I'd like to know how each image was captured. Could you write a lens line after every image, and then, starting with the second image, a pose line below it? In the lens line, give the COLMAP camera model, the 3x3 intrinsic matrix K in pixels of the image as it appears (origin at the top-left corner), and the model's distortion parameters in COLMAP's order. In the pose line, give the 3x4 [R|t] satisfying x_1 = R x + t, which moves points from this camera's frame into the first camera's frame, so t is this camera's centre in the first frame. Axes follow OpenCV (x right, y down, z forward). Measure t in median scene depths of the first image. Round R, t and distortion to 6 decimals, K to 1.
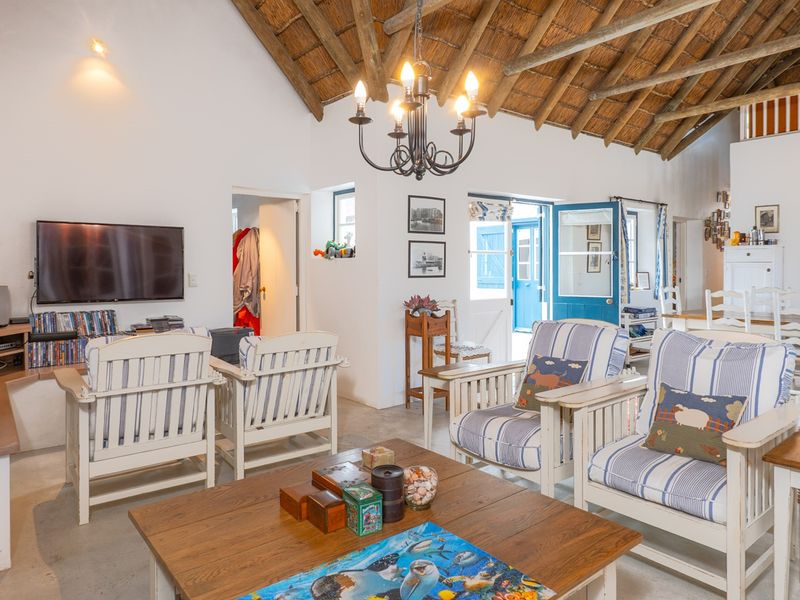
lens RADIAL K [[539.7, 0, 400.0], [0, 539.7, 291.7], [0, 0, 1]] dist [0.004843, -0.004341]
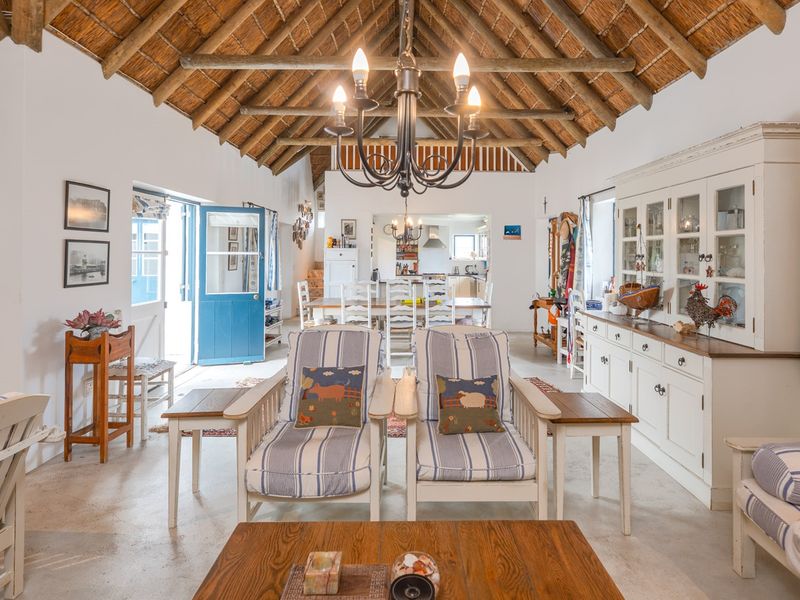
lens RADIAL K [[452.9, 0, 411.6], [0, 452.9, 258.1], [0, 0, 1]] dist [0.001129, 0.001239]
pose [[0.620452, -0.000040, 0.784244, -0.172898], [0.031276, 0.999206, -0.024693, -0.034813], [-0.783620, 0.039849, 0.619961, 0.202670]]
